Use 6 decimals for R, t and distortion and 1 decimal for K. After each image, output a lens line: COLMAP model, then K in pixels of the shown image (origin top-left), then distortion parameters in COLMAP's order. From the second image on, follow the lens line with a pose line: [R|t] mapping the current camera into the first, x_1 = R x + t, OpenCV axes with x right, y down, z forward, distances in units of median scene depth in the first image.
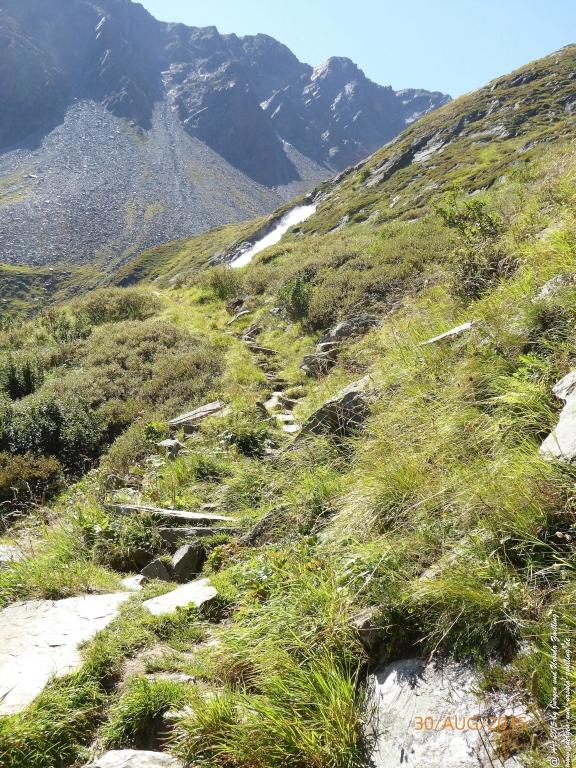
lens RADIAL K [[896.7, 0, 290.3], [0, 896.7, 398.2], [0, 0, 1]] dist [0.028178, -0.022882]
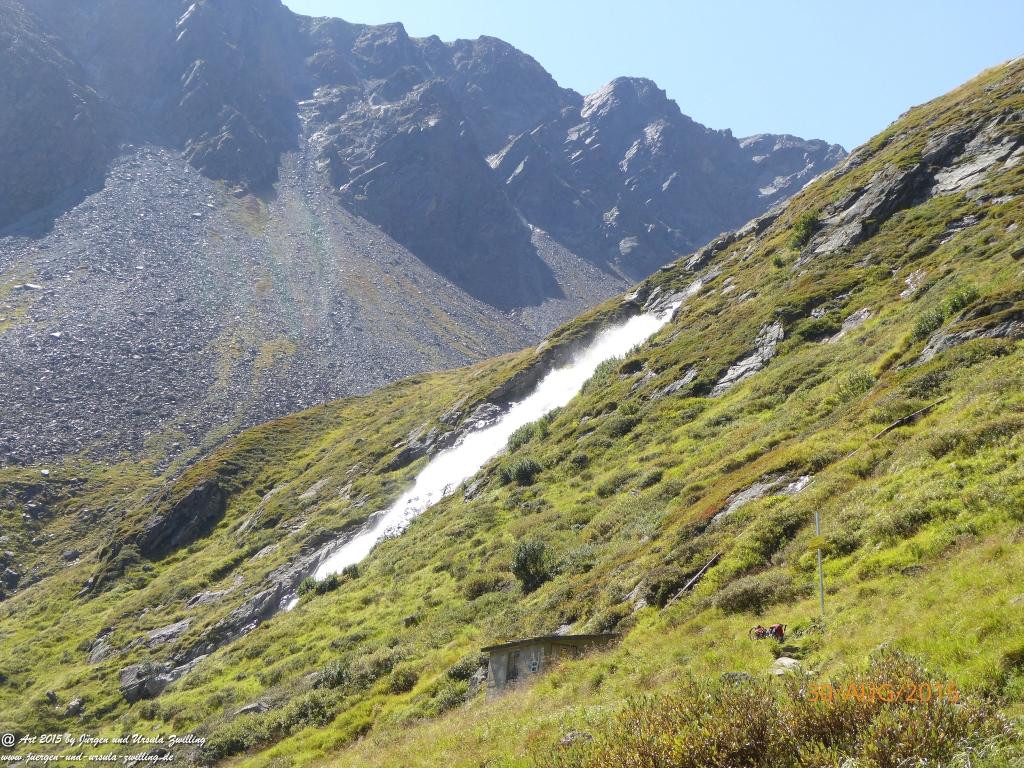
lens RADIAL K [[1689.3, 0, 510.3], [0, 1689.3, 369.8], [0, 0, 1]] dist [0.039221, 0.005072]
pose [[0.999921, -0.003371, -0.012095, -0.009310], [0.000863, 0.979448, -0.201693, -0.010216], [0.012526, 0.201666, 0.979374, 0.074217]]
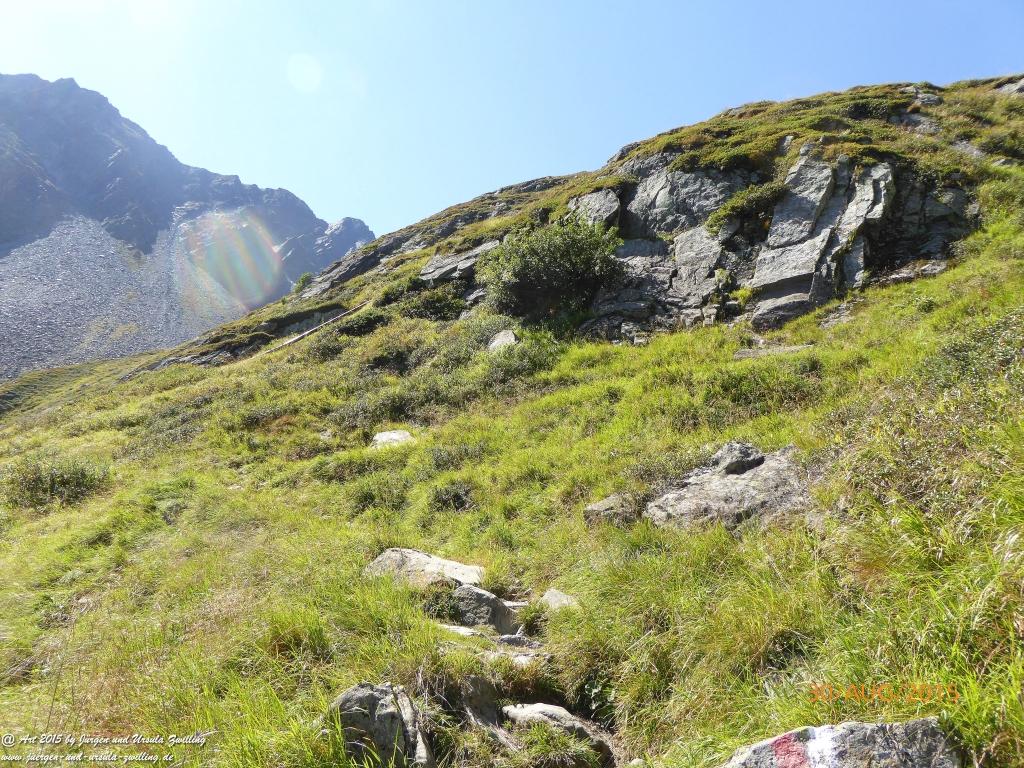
lens RADIAL K [[749.4, 0, 529.3], [0, 749.4, 386.7], [0, 0, 1]] dist [-0.029459, 0.003809]
pose [[0.956866, 0.068942, 0.282232, 0.023370], [-0.021006, 0.985312, -0.169467, -0.021987], [-0.289770, 0.156229, 0.944259, 0.116154]]
